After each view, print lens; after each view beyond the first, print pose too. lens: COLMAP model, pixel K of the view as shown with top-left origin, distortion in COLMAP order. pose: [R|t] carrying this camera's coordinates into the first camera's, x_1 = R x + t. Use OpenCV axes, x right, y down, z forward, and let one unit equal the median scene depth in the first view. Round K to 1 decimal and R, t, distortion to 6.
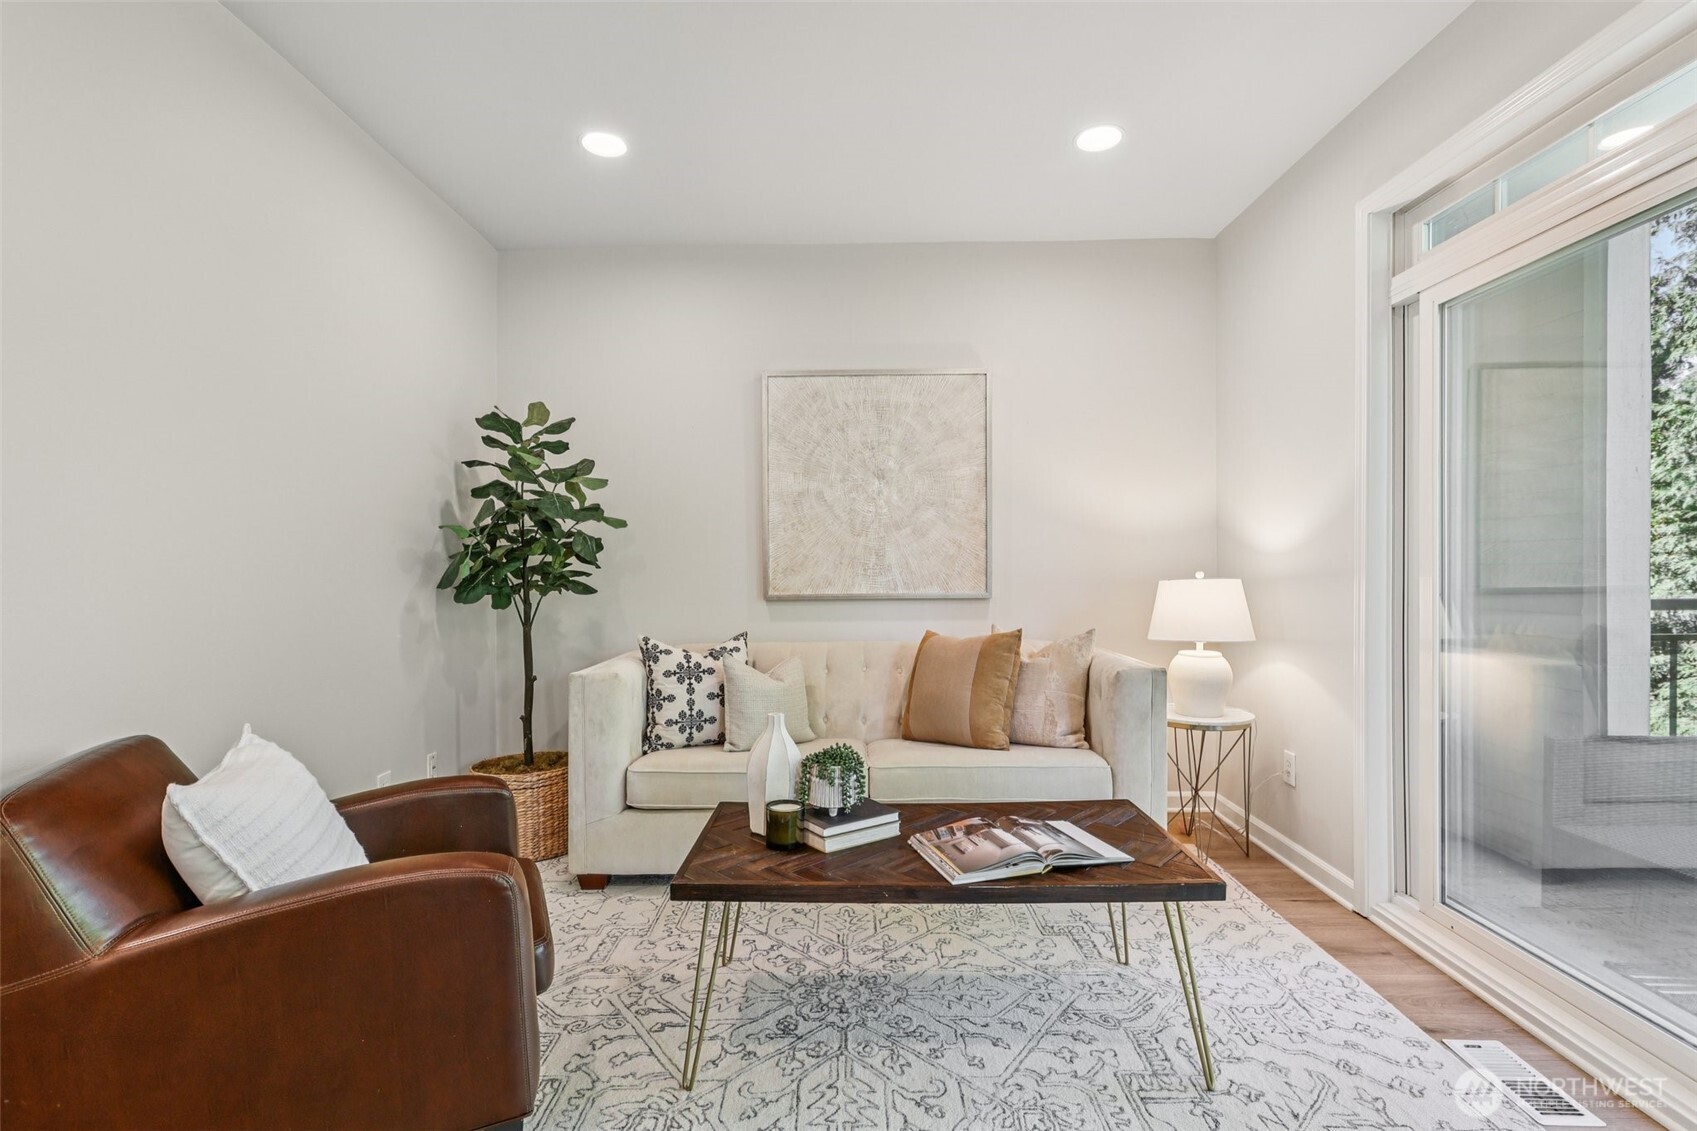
lens RADIAL K [[764.8, 0, 848.5], [0, 764.8, 565.5], [0, 0, 1]] dist [-0.000473, 0.000074]
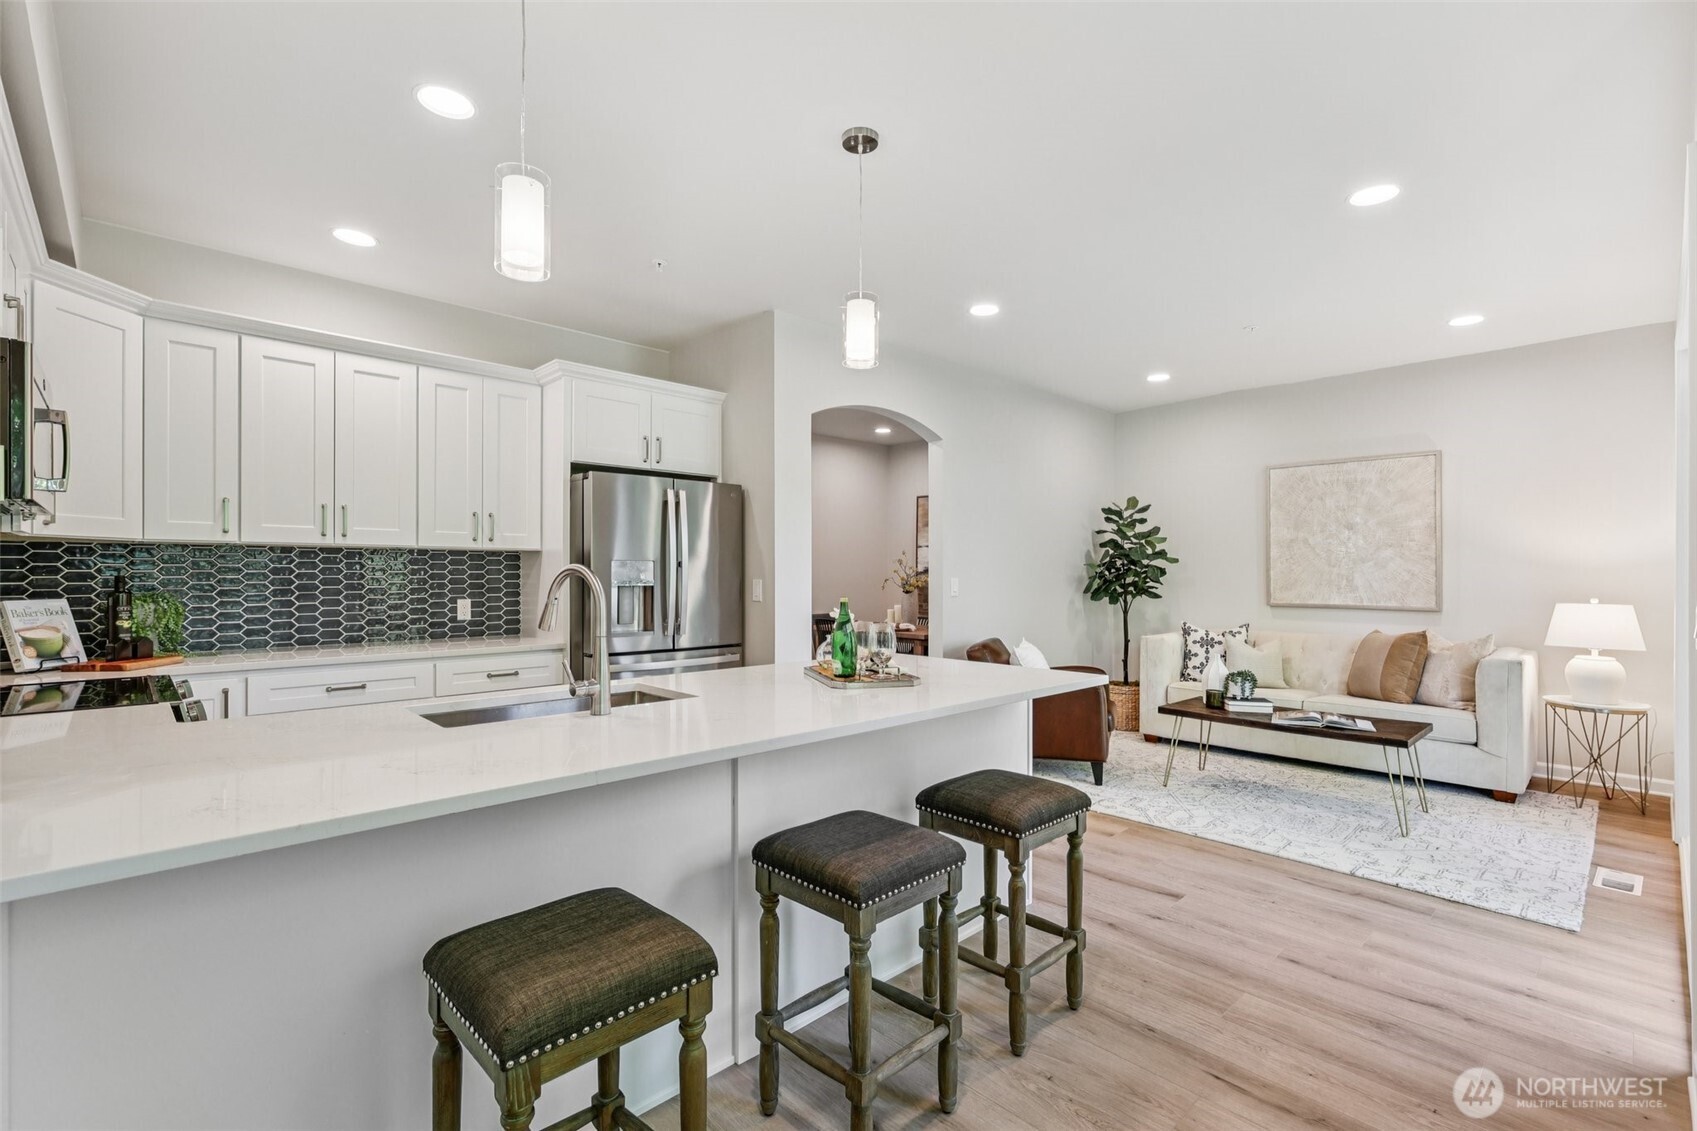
lens RADIAL K [[764.8, 0, 848.5], [0, 764.8, 565.5], [0, 0, 1]] dist [-0.000473, 0.000074]
pose [[0.695248, 0.004751, -0.718754, 0.490195], [-0.006544, 0.999979, 0.000280, -0.039231], [0.718740, 0.004508, 0.695264, -0.864793]]
